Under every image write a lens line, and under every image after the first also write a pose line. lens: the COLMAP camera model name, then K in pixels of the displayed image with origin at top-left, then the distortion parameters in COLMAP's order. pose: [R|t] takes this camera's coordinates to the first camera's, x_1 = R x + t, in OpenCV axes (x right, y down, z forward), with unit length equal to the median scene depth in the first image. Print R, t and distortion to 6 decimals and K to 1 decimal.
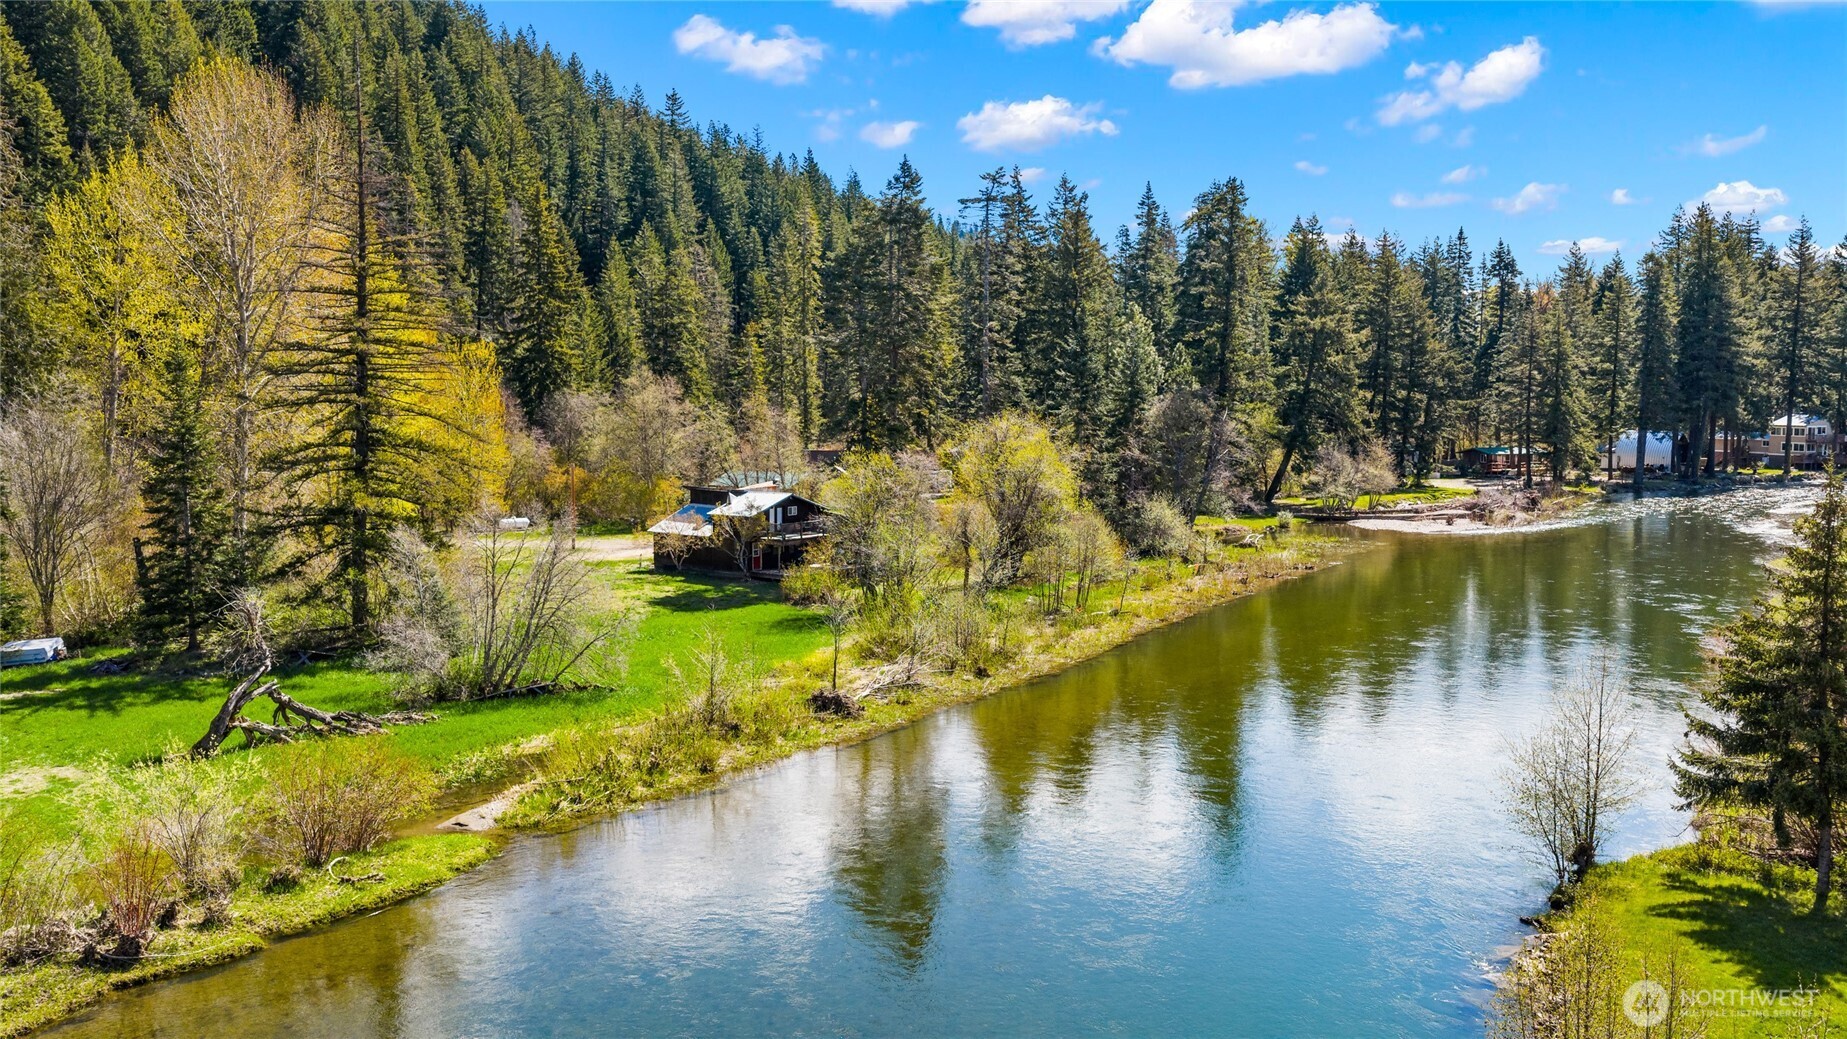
lens RADIAL K [[1502.6, 0, 923.5], [0, 1502.6, 519.5], [0, 0, 1]] dist [0.050652, -0.078359]
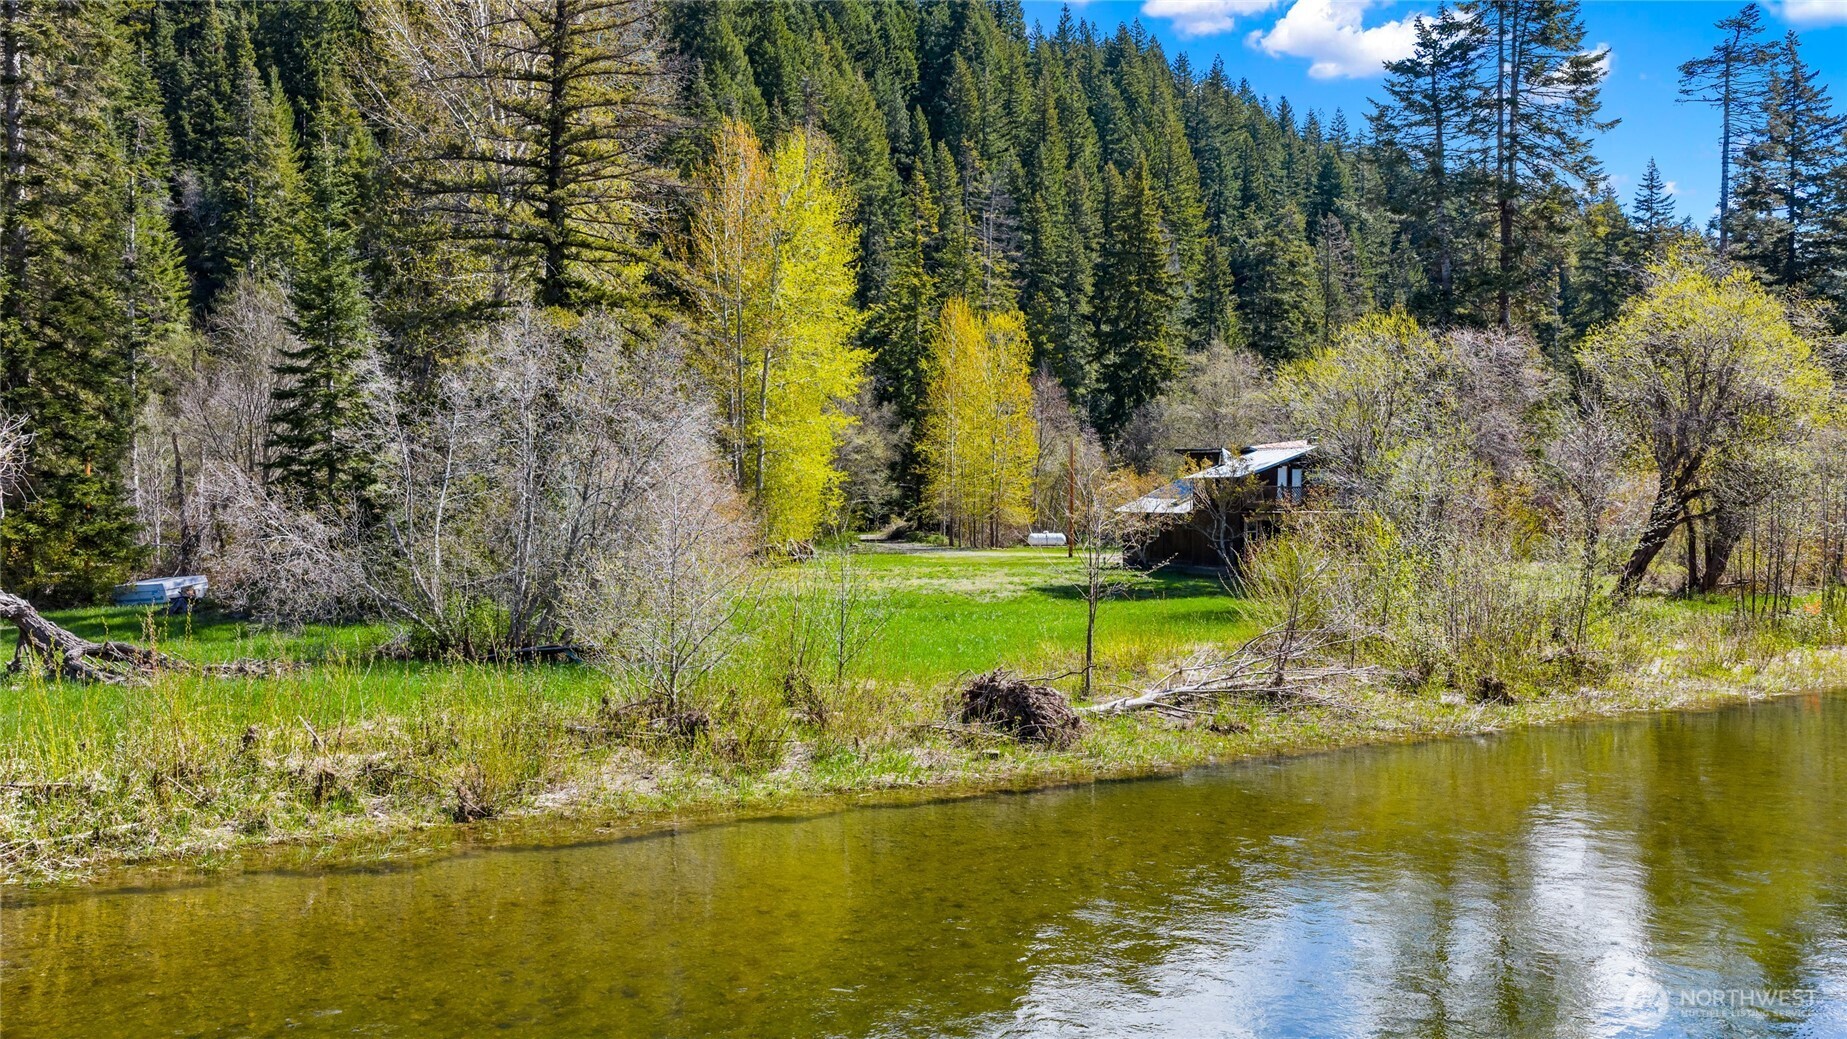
lens RADIAL K [[1502.6, 0, 923.5], [0, 1502.6, 519.5], [0, 0, 1]] dist [0.050652, -0.078359]
pose [[0.880346, 0.009254, -0.474242, 0.038683], [-0.042479, 0.997330, -0.059394, 0.033715], [0.472427, 0.072432, 0.878389, 0.217796]]
